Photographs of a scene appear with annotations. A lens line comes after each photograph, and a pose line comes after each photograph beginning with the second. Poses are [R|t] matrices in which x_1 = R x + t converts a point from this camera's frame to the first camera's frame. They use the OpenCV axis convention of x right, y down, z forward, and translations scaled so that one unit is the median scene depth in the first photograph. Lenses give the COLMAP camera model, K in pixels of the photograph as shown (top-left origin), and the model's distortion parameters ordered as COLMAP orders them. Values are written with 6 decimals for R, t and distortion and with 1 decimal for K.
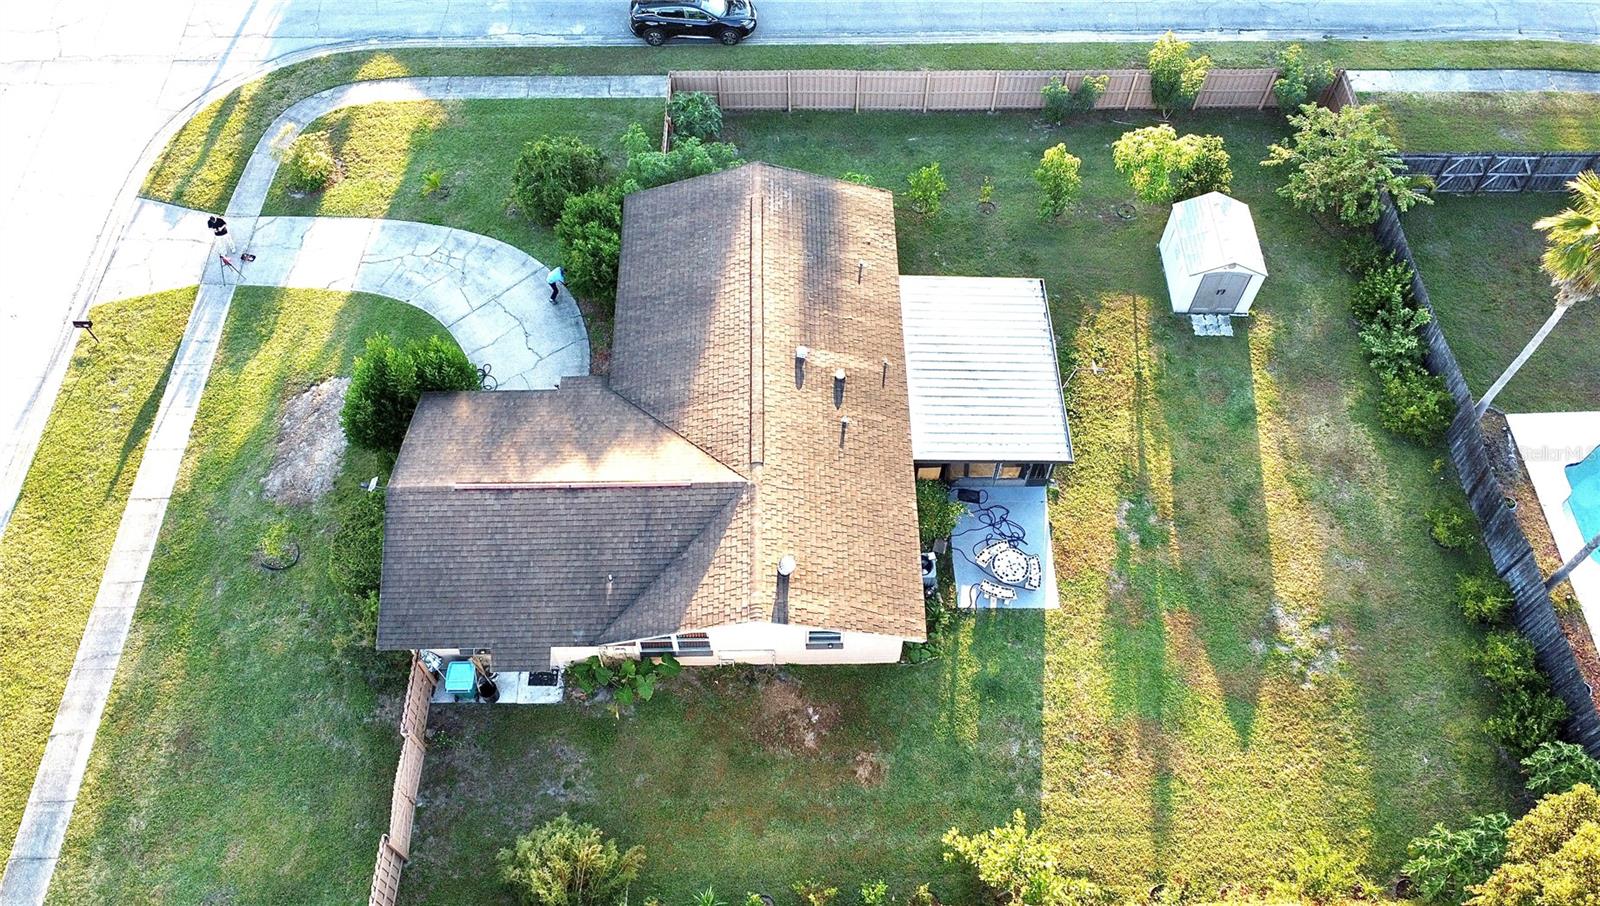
lens RADIAL K [[1207.3, 0, 796.2], [0, 1207.3, 457.8], [0, 0, 1]] dist [0.003094, -0.006709]
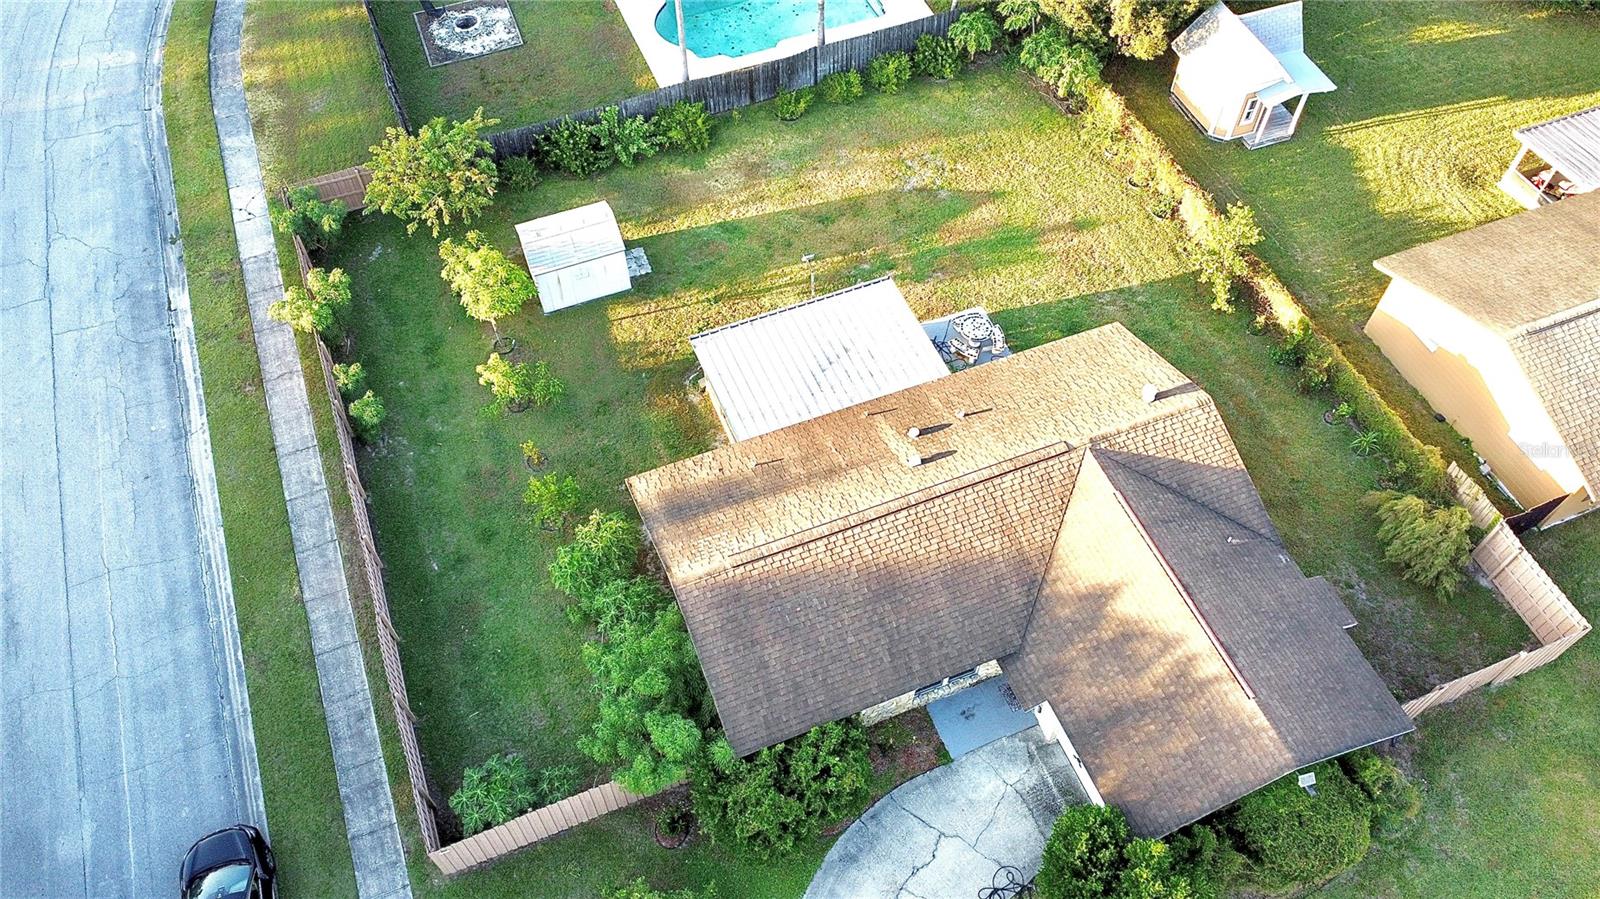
lens RADIAL K [[1201.6, 0, 792.0], [0, 1201.6, 445.3], [0, 0, 1]] dist [0.003709, -0.006663]
pose [[-0.357477, -0.763711, 0.537546, -0.456899], [0.790970, 0.058455, 0.609057, -0.735335], [-0.496566, 0.642906, 0.583176, 0.488673]]
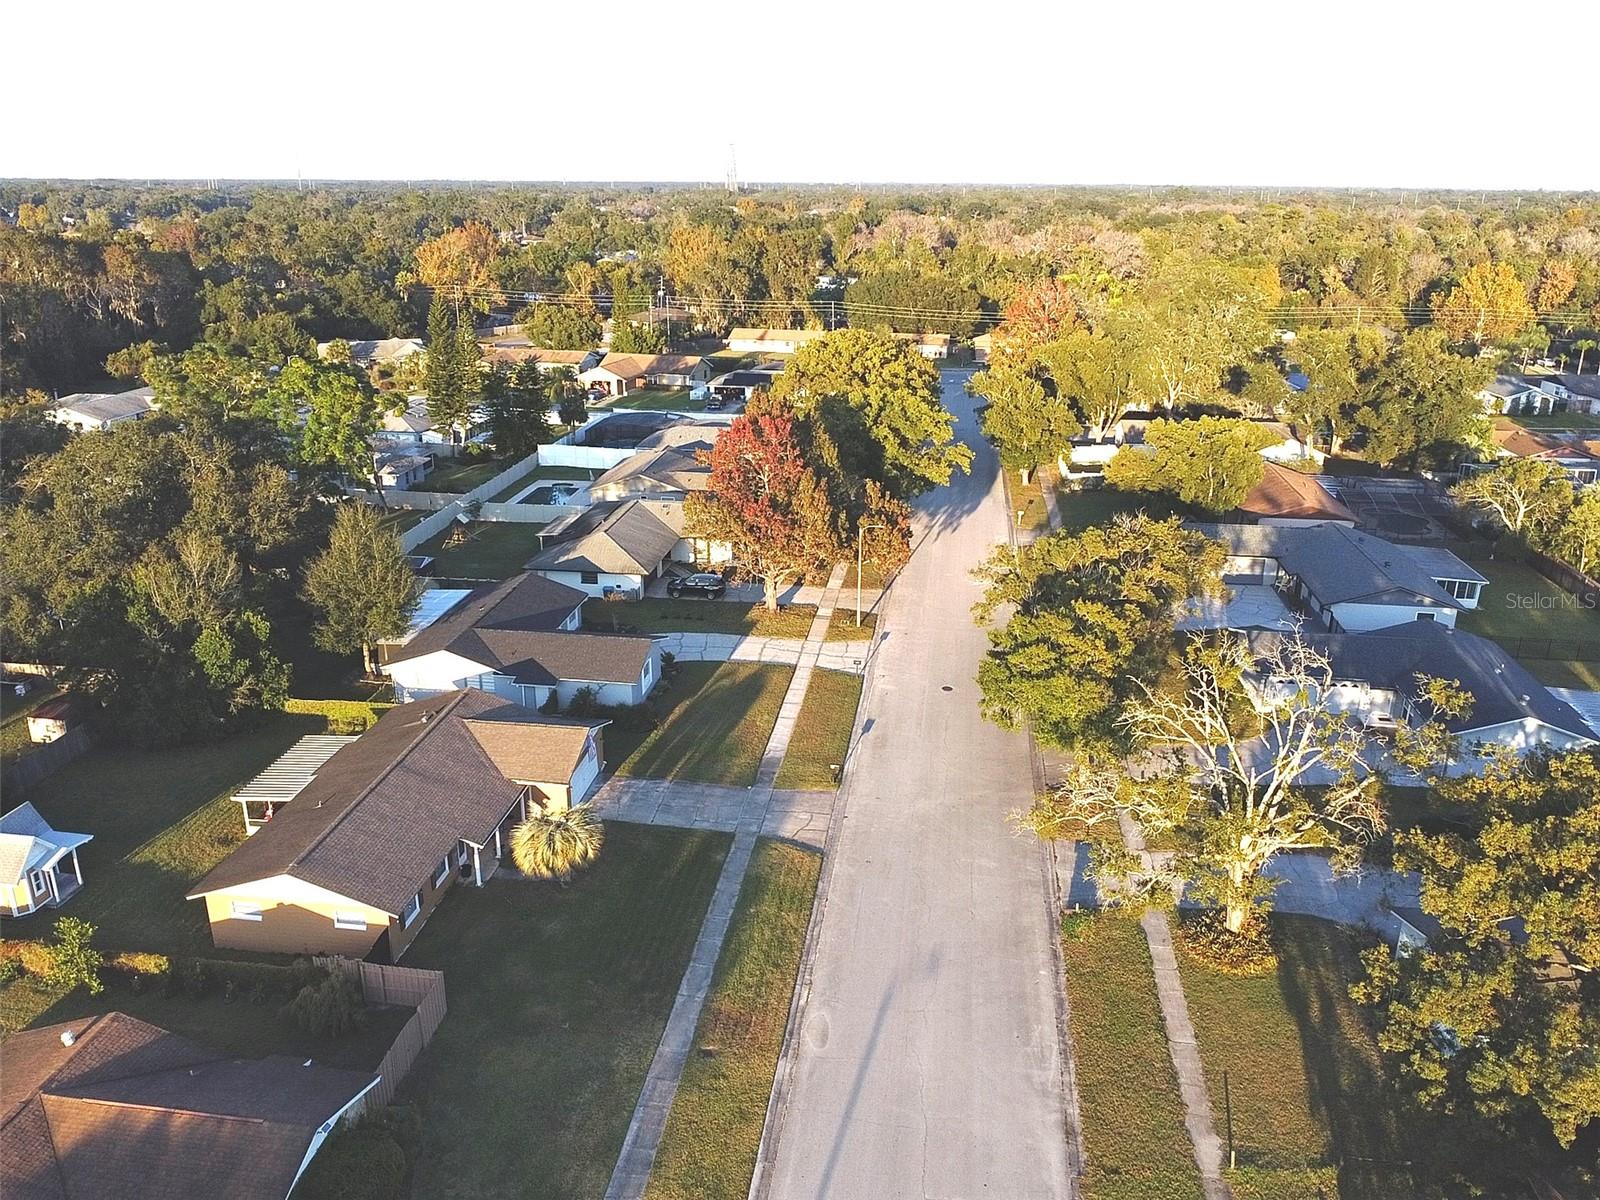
lens RADIAL K [[1202.7, 0, 792.0], [0, 1202.7, 593.9], [0, 0, 1]] dist [0.006206, -0.012553]
pose [[-0.987343, -0.057028, 0.147991, -0.869790], [0.131809, 0.223894, 0.965659, -1.079703], [-0.088204, 0.972944, -0.213544, 0.645433]]
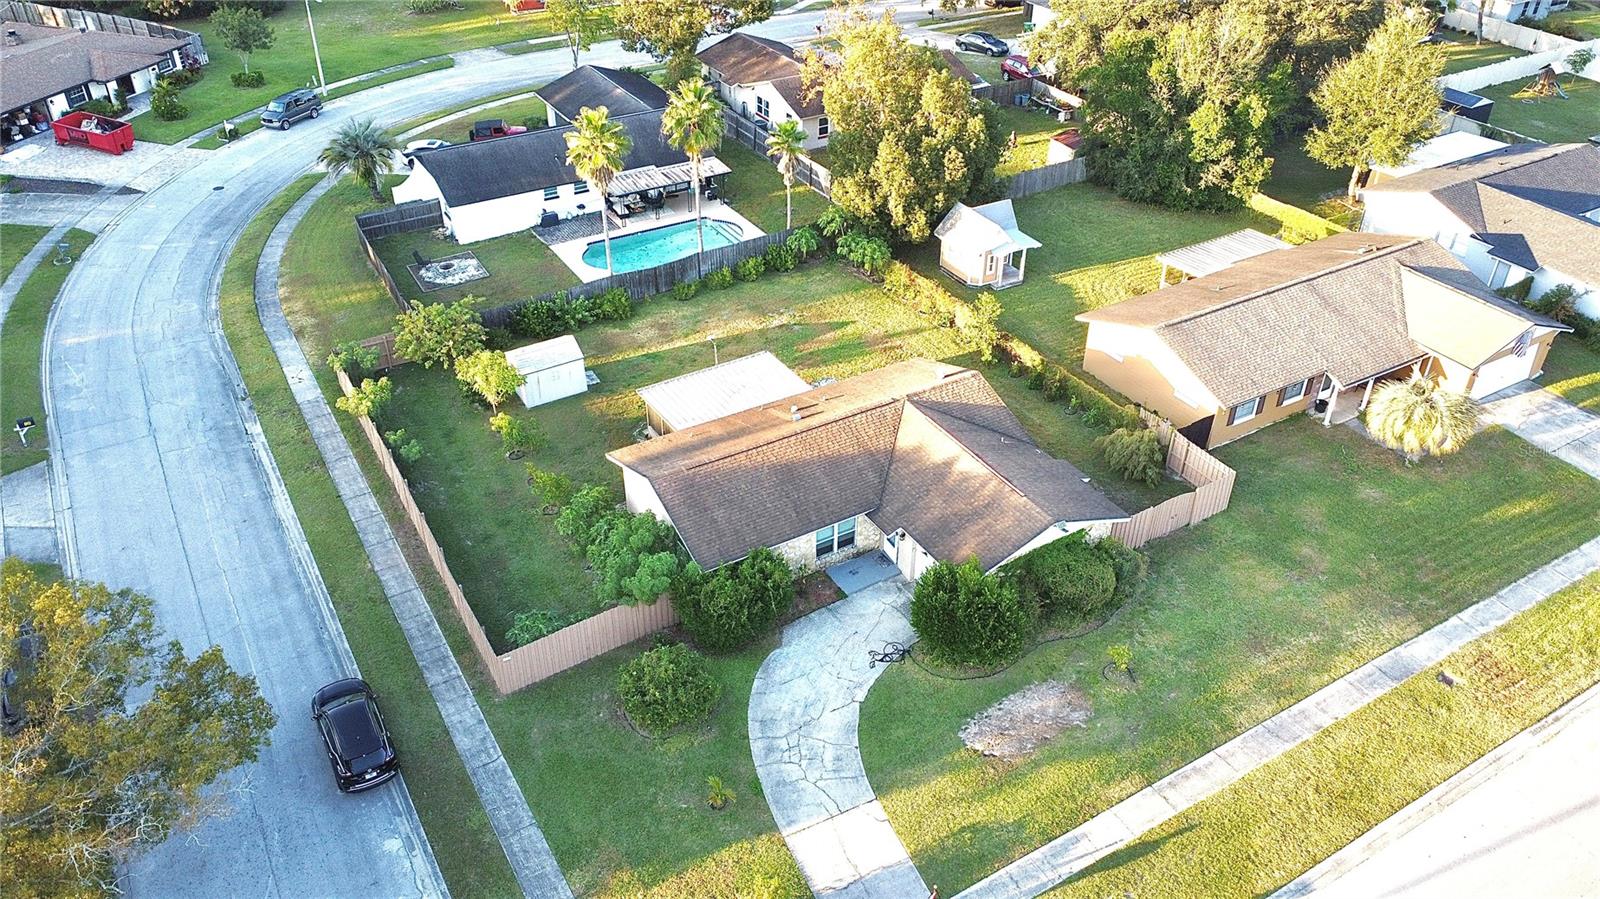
lens RADIAL K [[1201.6, 0, 792.0], [0, 1201.6, 445.3], [0, 0, 1]] dist [0.003709, -0.006663]
pose [[-0.492911, -0.493692, 0.716455, -1.040098], [0.737563, 0.199733, 0.645064, -1.012383], [-0.461562, 0.846390, 0.265678, 0.645375]]
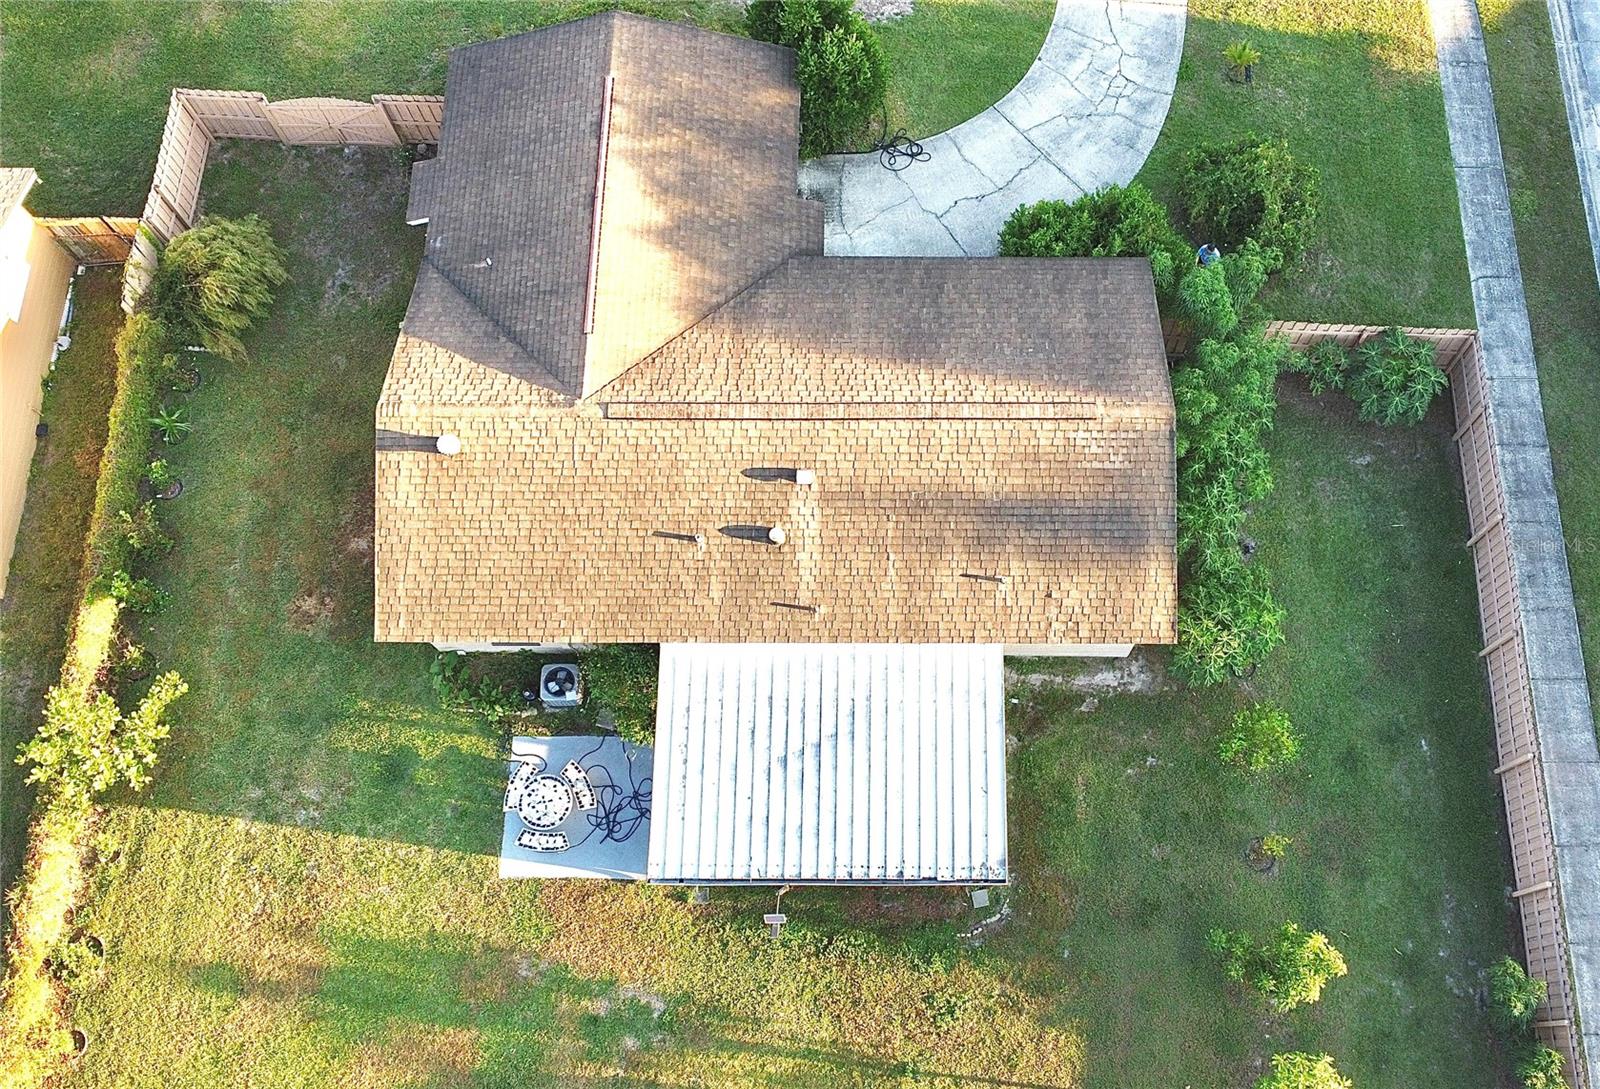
lens RADIAL K [[1453.9, 0, 902.6], [0, 1453.9, 543.0], [0, 0, 1]] dist [0.003186, -0.006419]
pose [[-0.016586, 0.940057, -0.340613, 0.320422], [-0.851628, 0.165209, 0.497430, -0.538756], [0.523885, 0.298326, 0.797839, 0.378432]]
